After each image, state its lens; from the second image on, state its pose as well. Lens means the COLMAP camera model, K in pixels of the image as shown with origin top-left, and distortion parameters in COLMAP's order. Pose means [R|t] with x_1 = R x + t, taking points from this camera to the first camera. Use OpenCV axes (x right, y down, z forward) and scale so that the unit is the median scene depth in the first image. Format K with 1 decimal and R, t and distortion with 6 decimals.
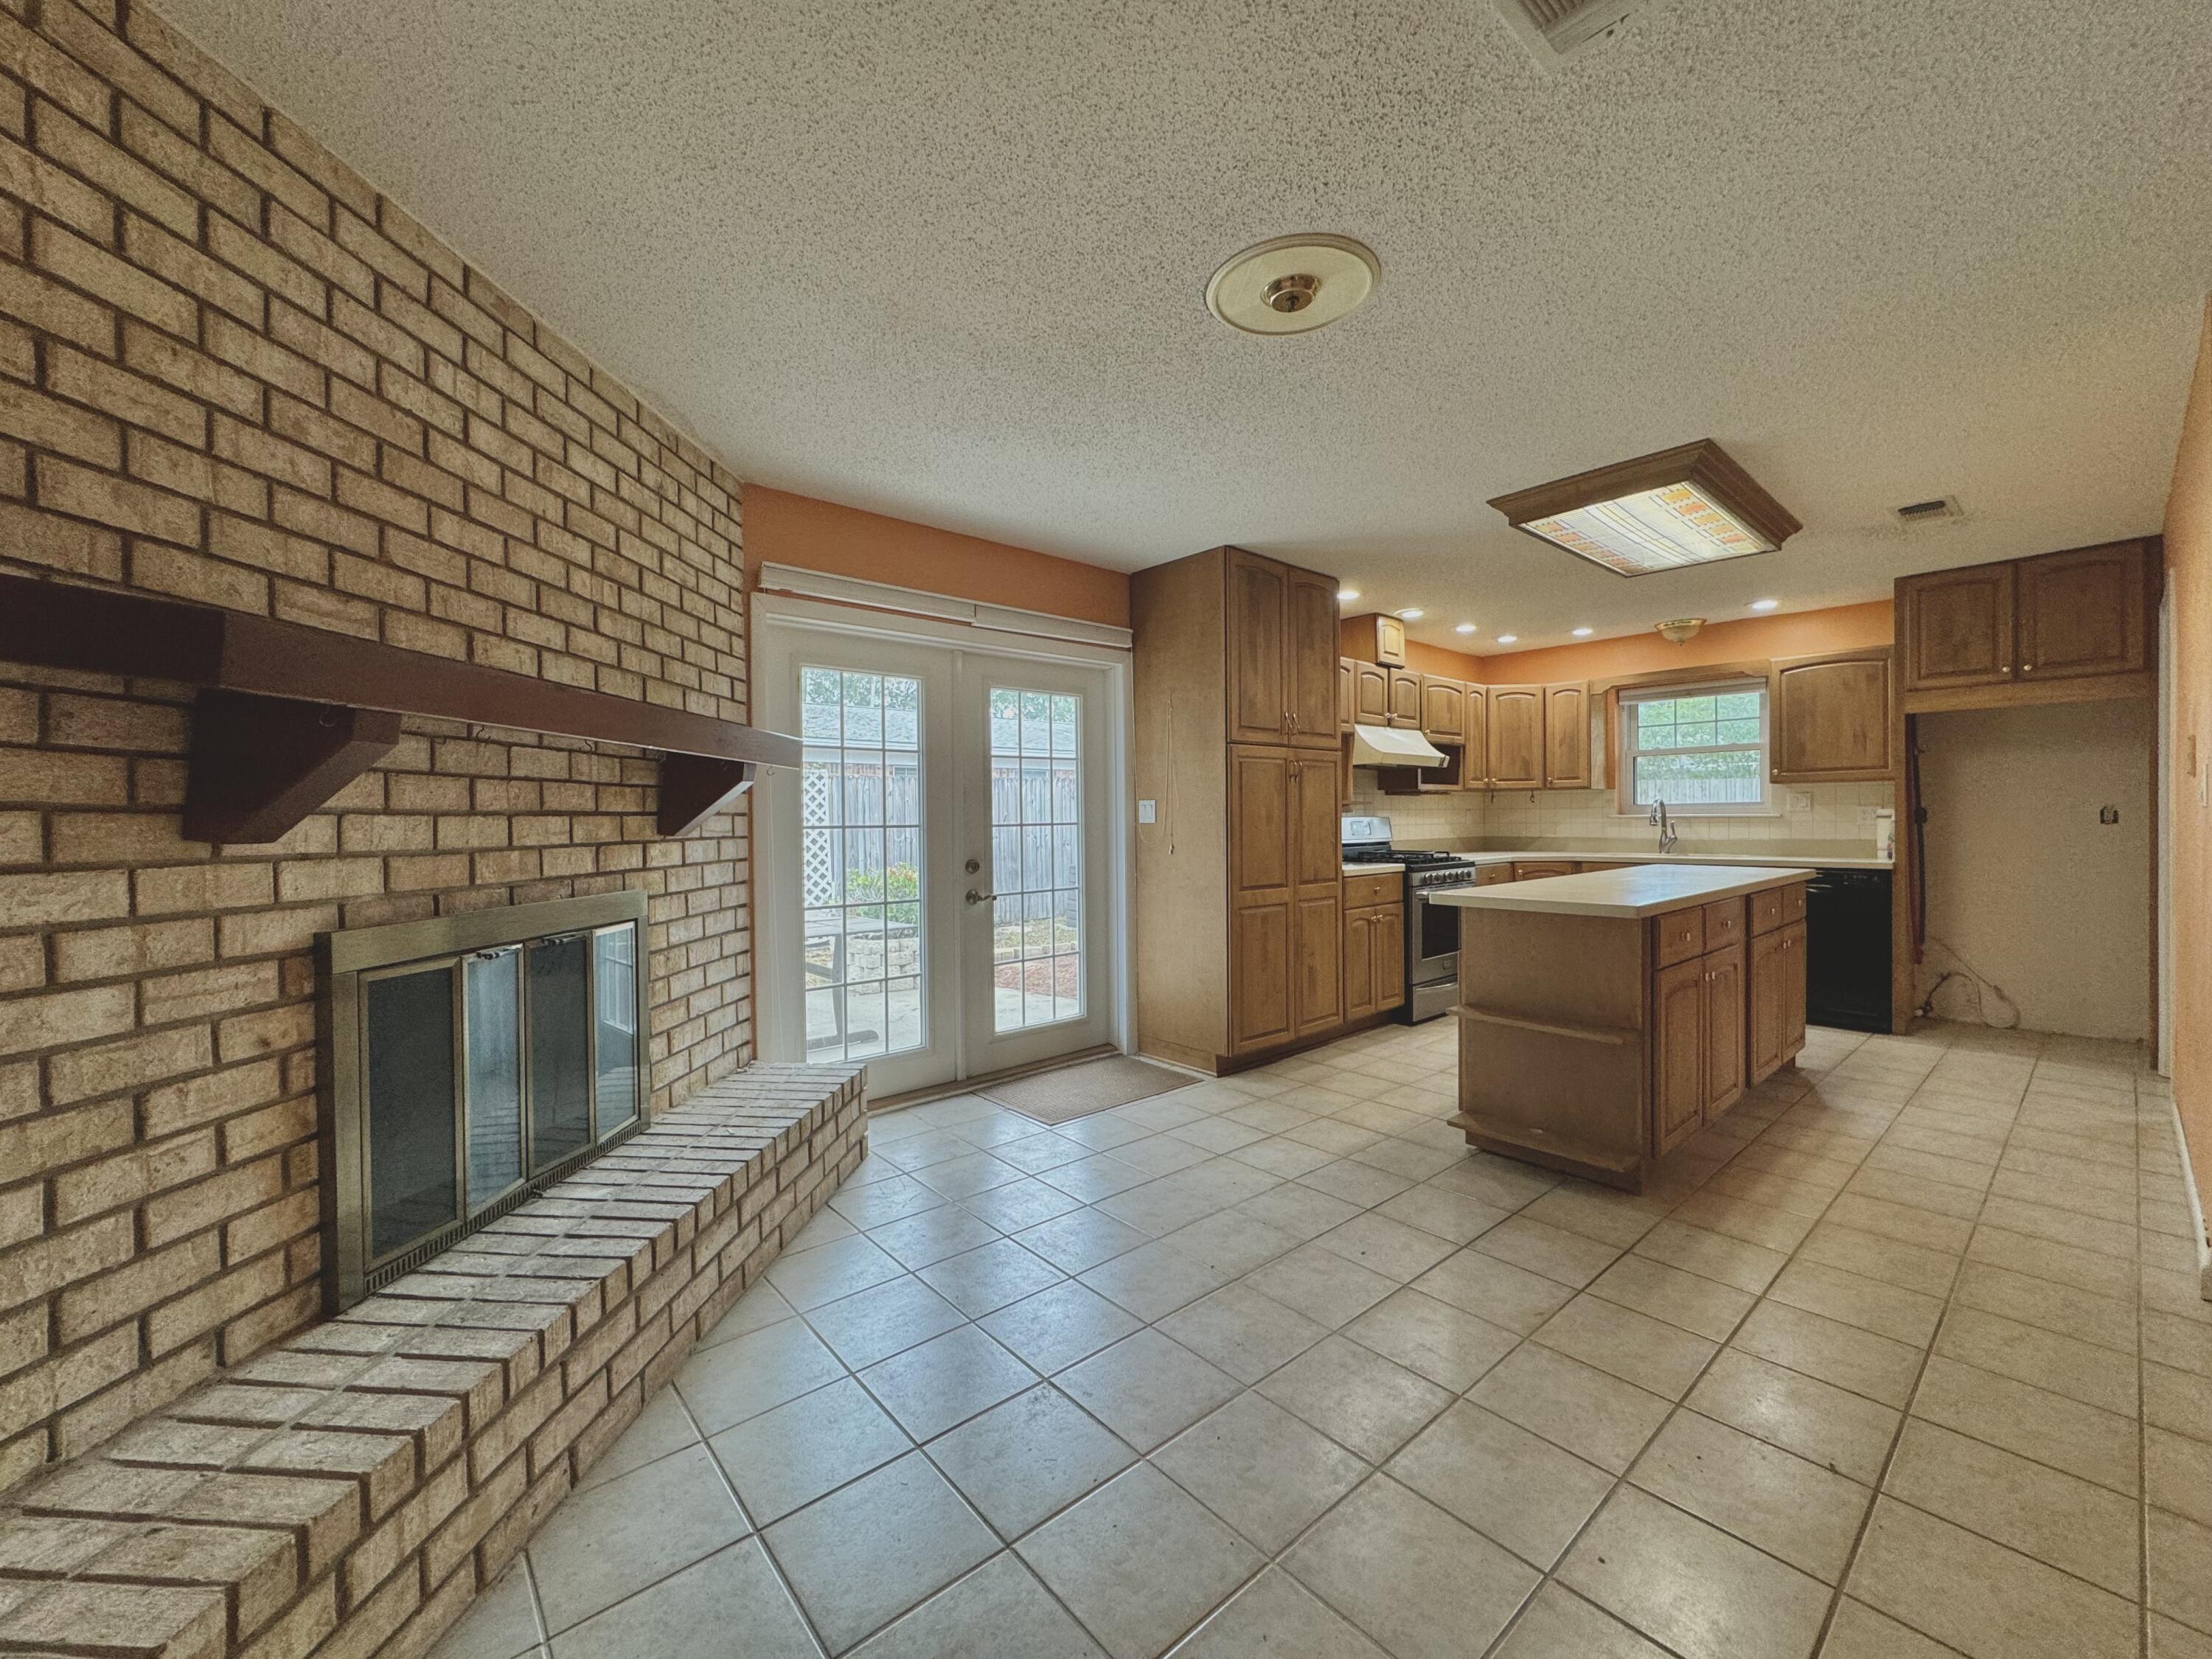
lens RADIAL K [[882.3, 0, 1106.8], [0, 882.3, 821.5], [0, 0, 1]] dist [0.003300, 0.000192]
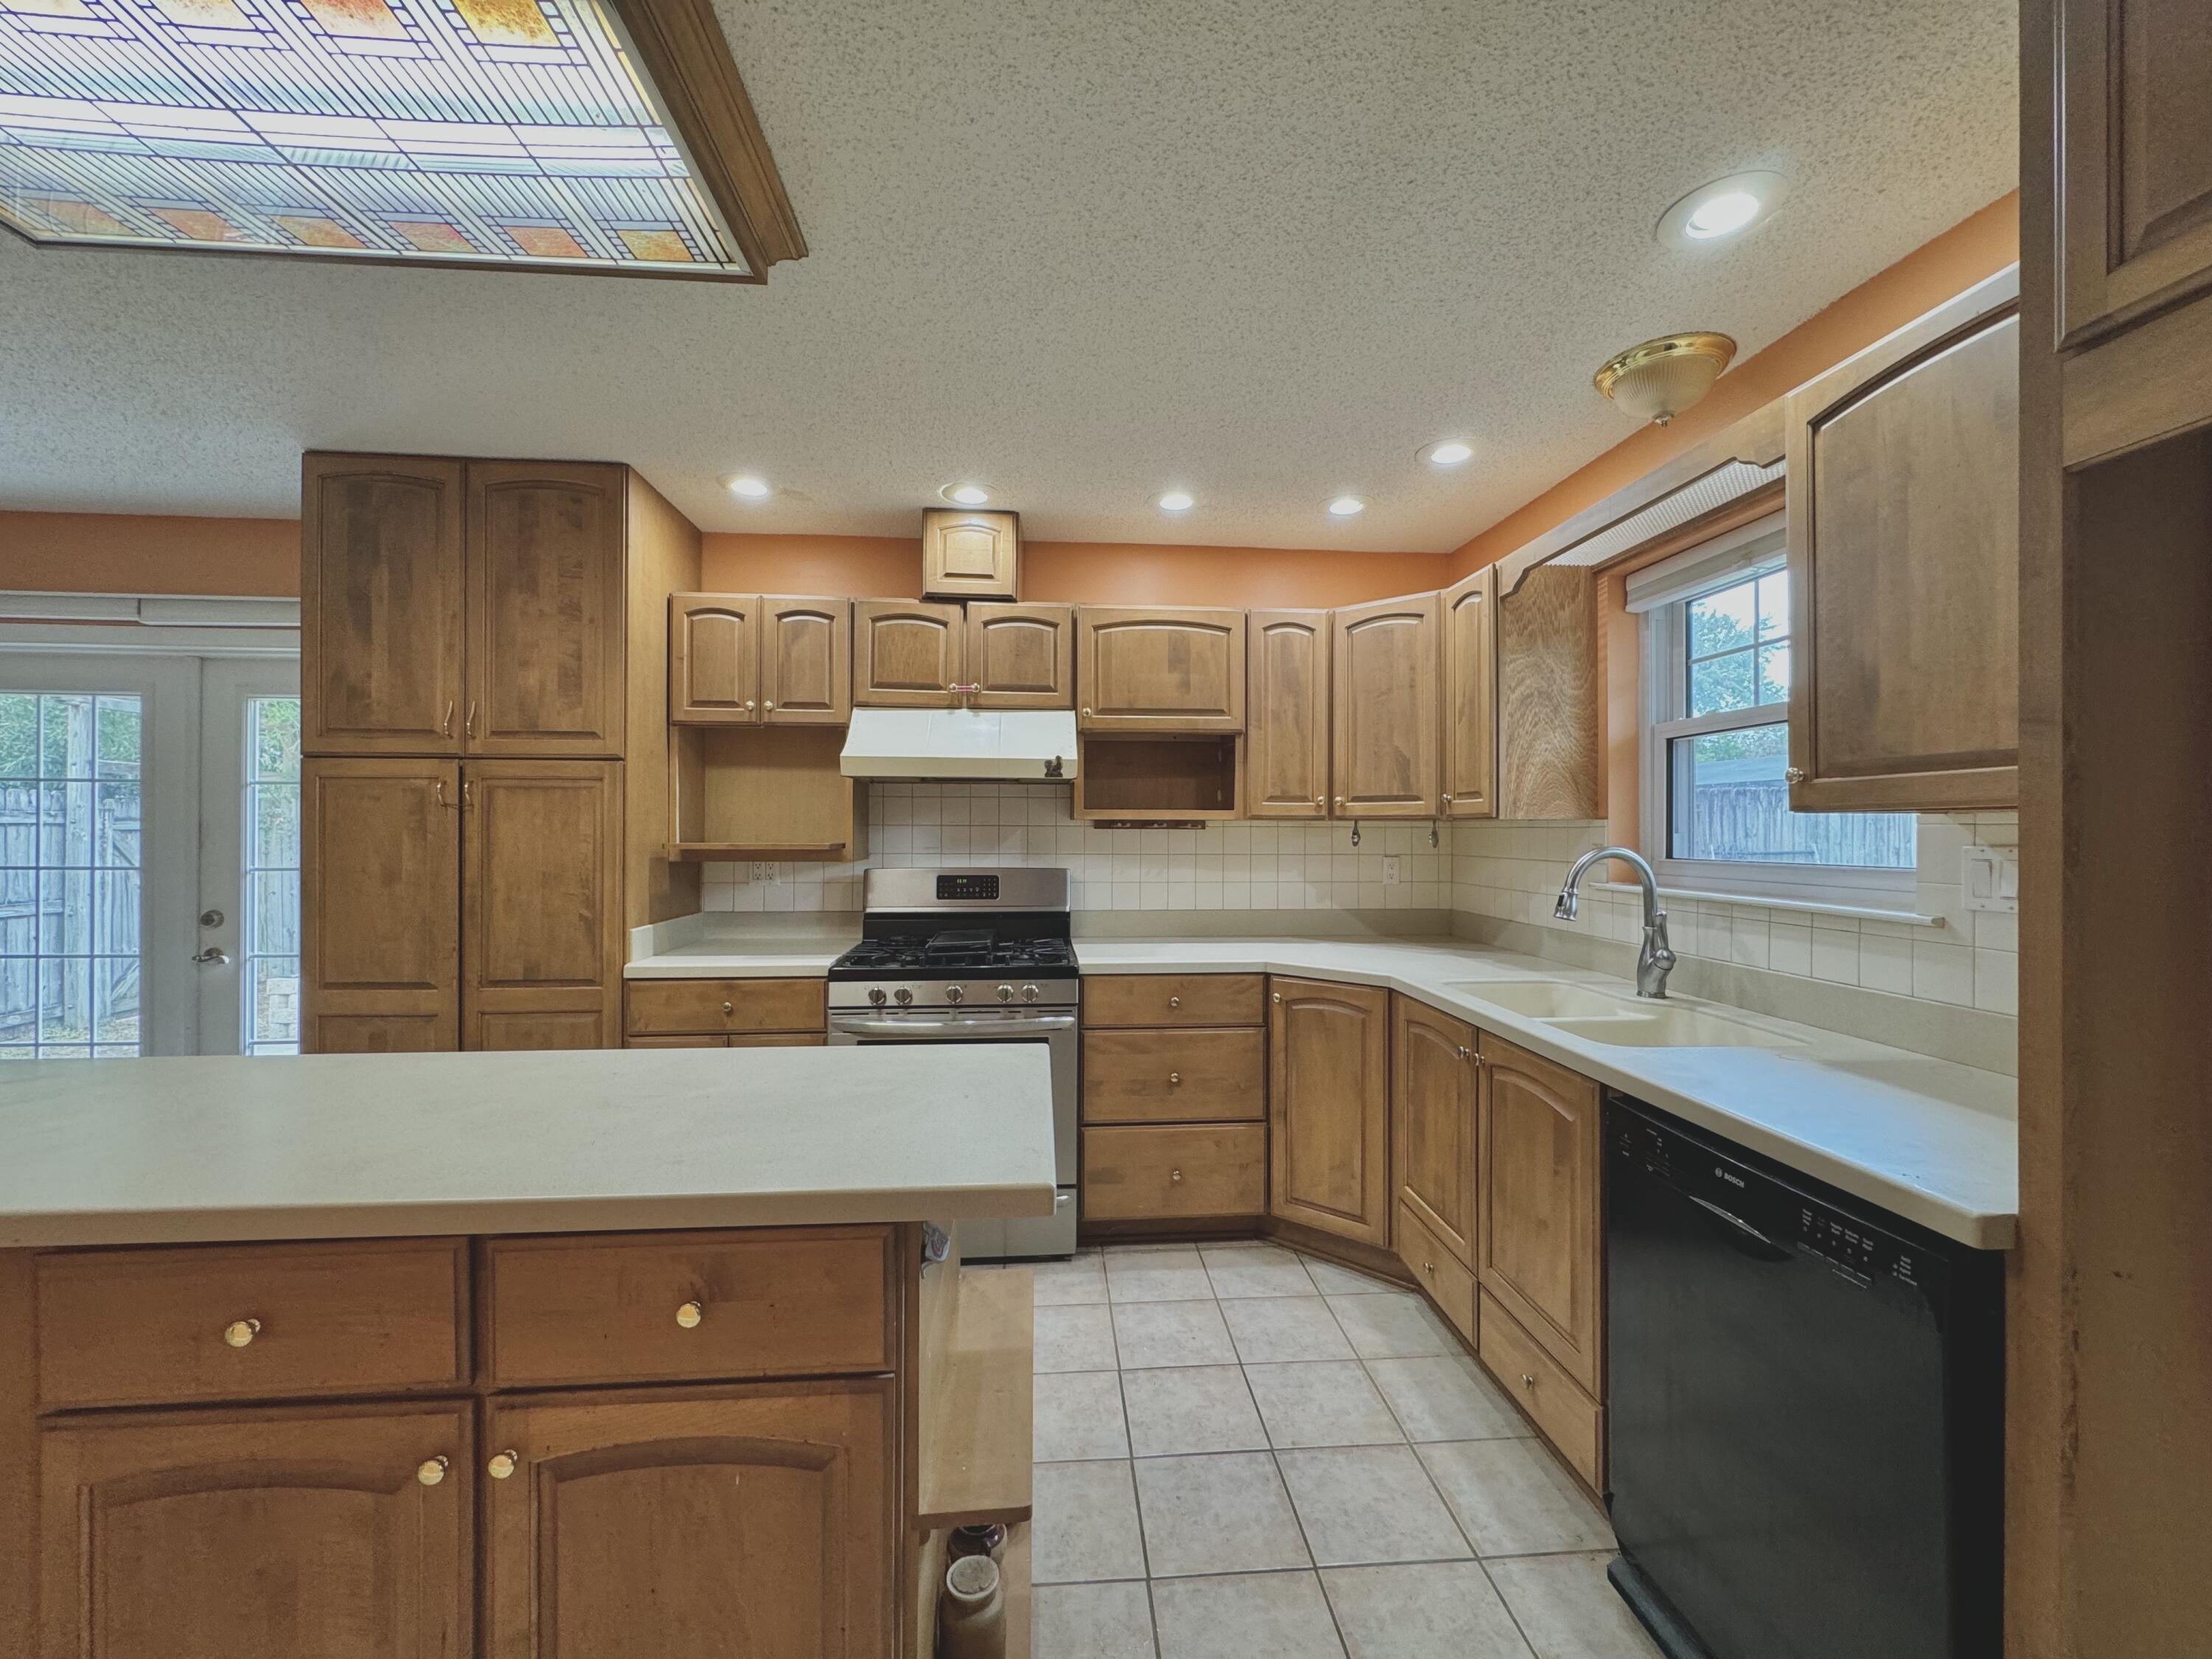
lens RADIAL K [[882.3, 0, 1105.2], [0, 882.3, 829.9], [0, 0, 1]] dist [0.003300, 0.000192]
pose [[0.798551, 0.013479, -0.601777, 0.726950], [-0.014499, 0.999890, 0.003156, -0.034158], [0.601753, 0.006205, 0.798658, 0.612903]]
